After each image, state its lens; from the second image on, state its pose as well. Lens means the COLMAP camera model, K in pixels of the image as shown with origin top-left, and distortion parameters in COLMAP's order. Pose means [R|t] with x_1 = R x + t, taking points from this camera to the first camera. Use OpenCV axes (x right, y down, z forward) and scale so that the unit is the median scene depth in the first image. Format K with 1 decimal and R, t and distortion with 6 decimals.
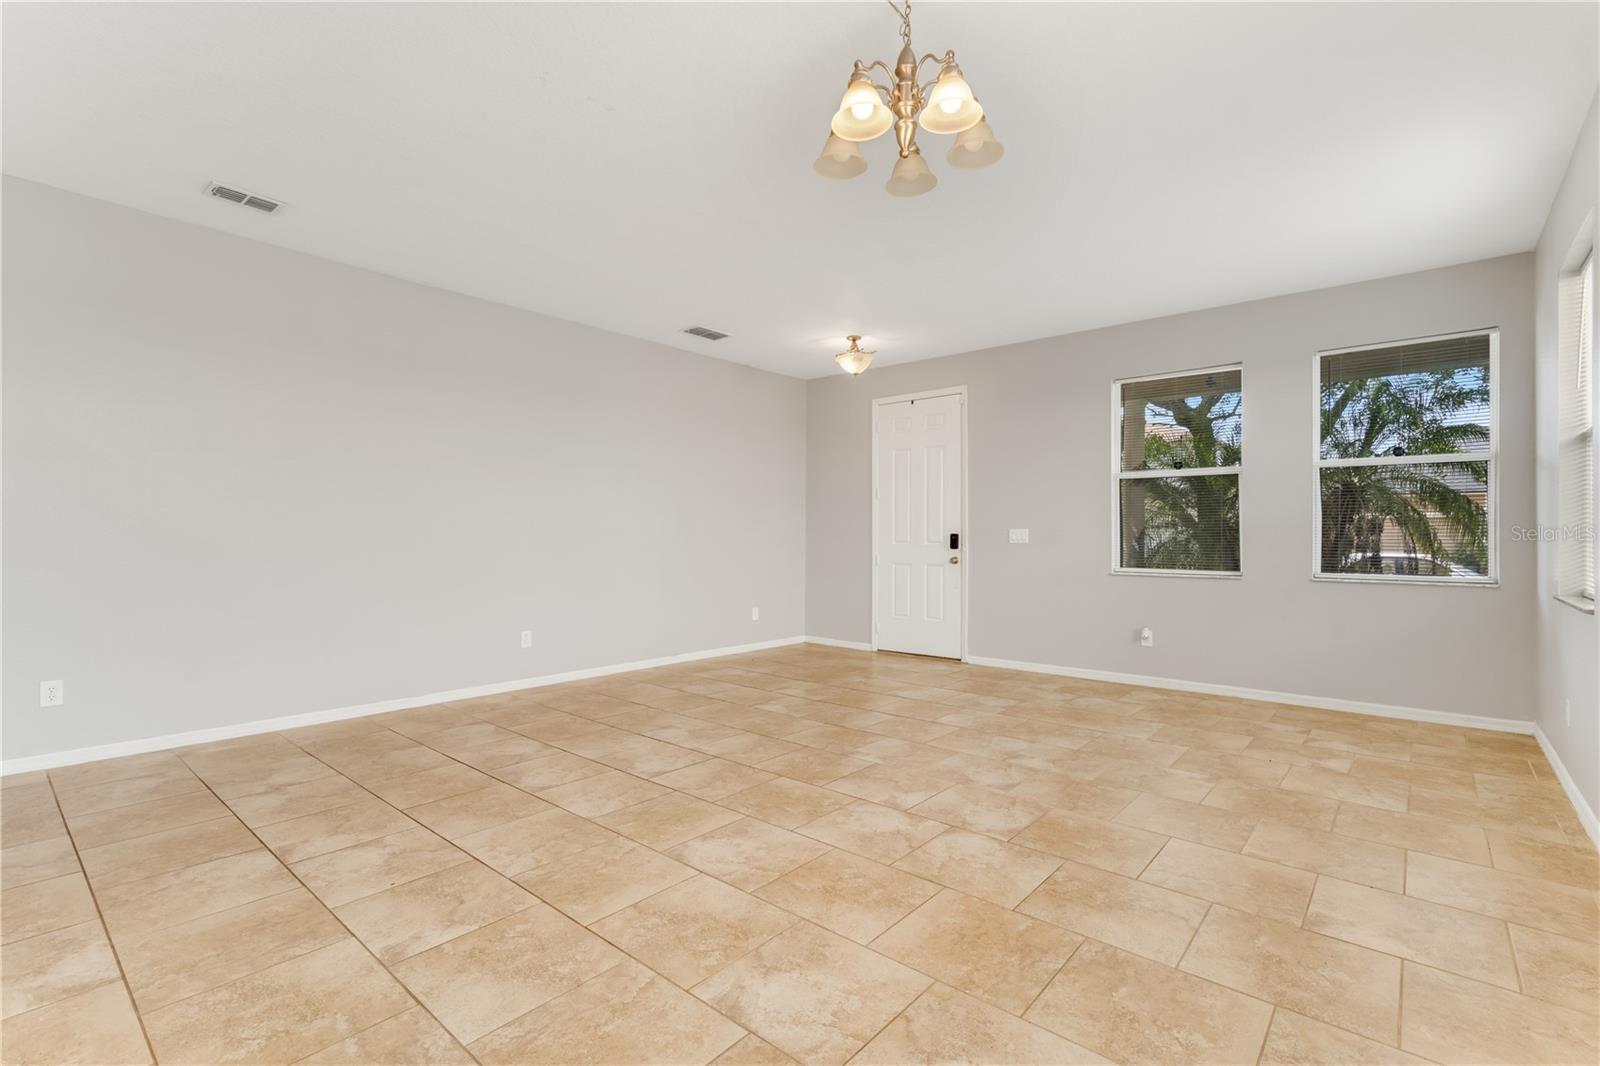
lens RADIAL K [[735.7, 0, 800.0], [0, 735.7, 531.3], [0, 0, 1]] dist [-0.020925, -0.000086]
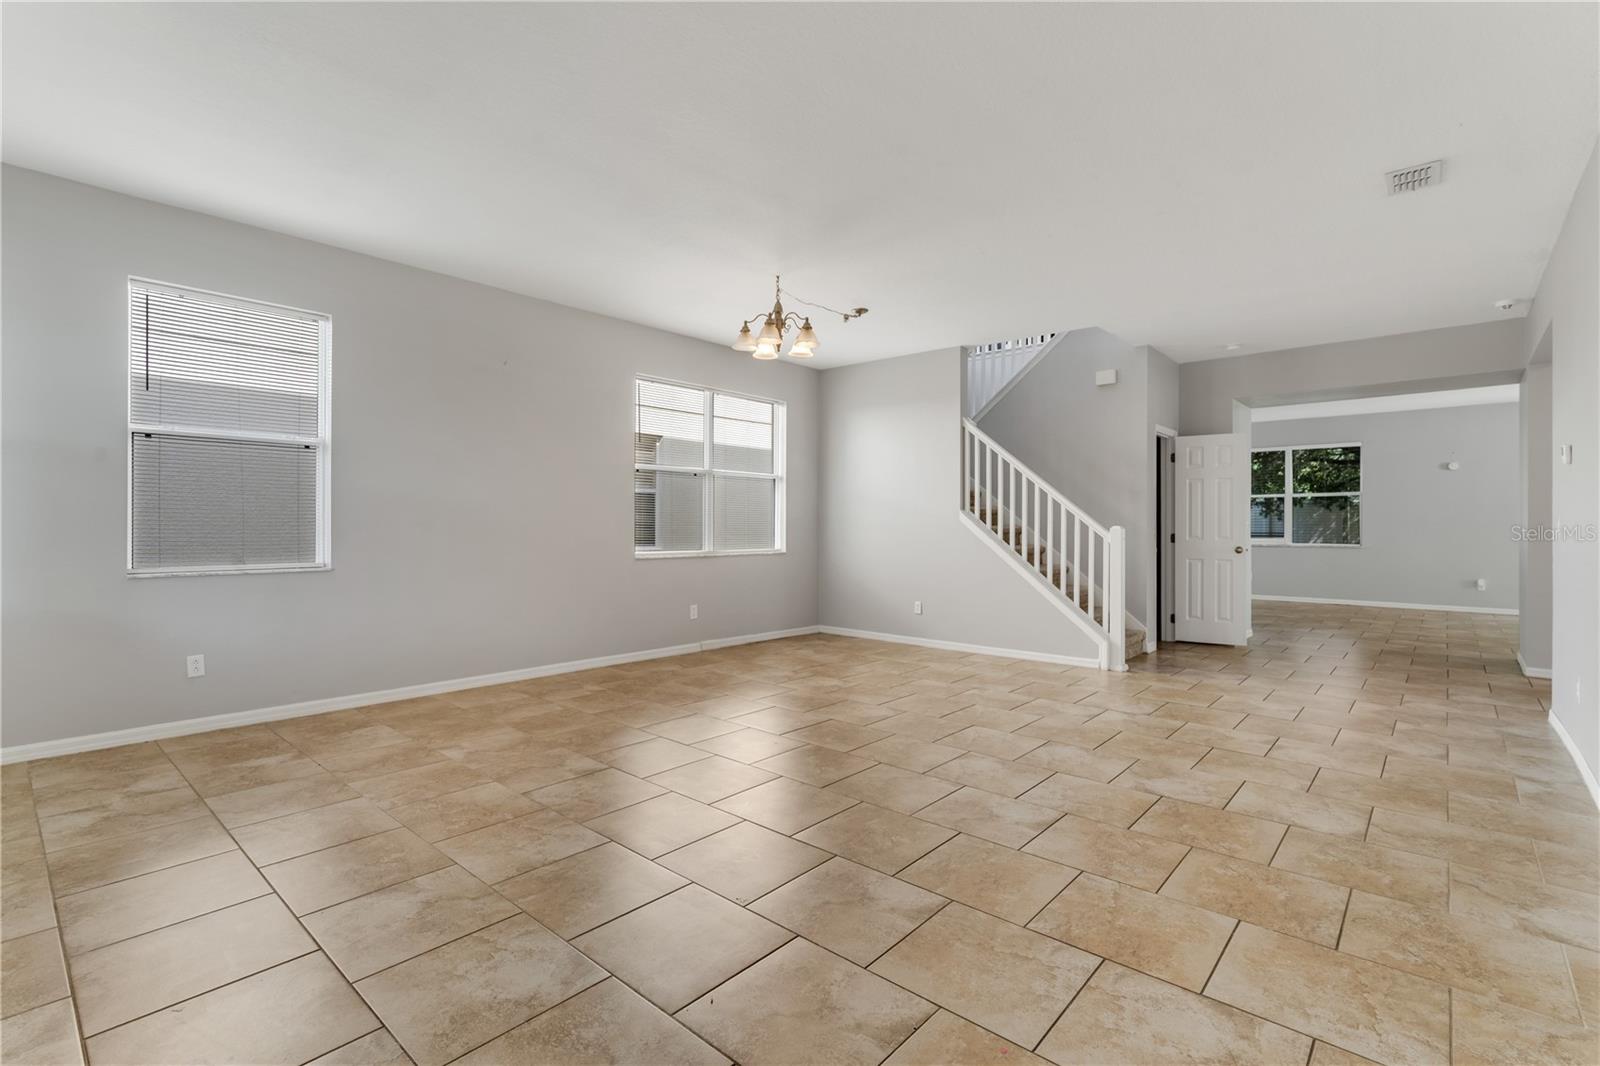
lens RADIAL K [[735.7, 0, 798.3], [0, 735.7, 529.2], [0, 0, 1]] dist [-0.020925, -0.000086]
pose [[-0.999848, -0.008060, 0.015436, 0.028035], [-0.008032, 0.999966, 0.001864, 0.009651], [-0.015450, 0.001740, -0.999879, 1.966182]]
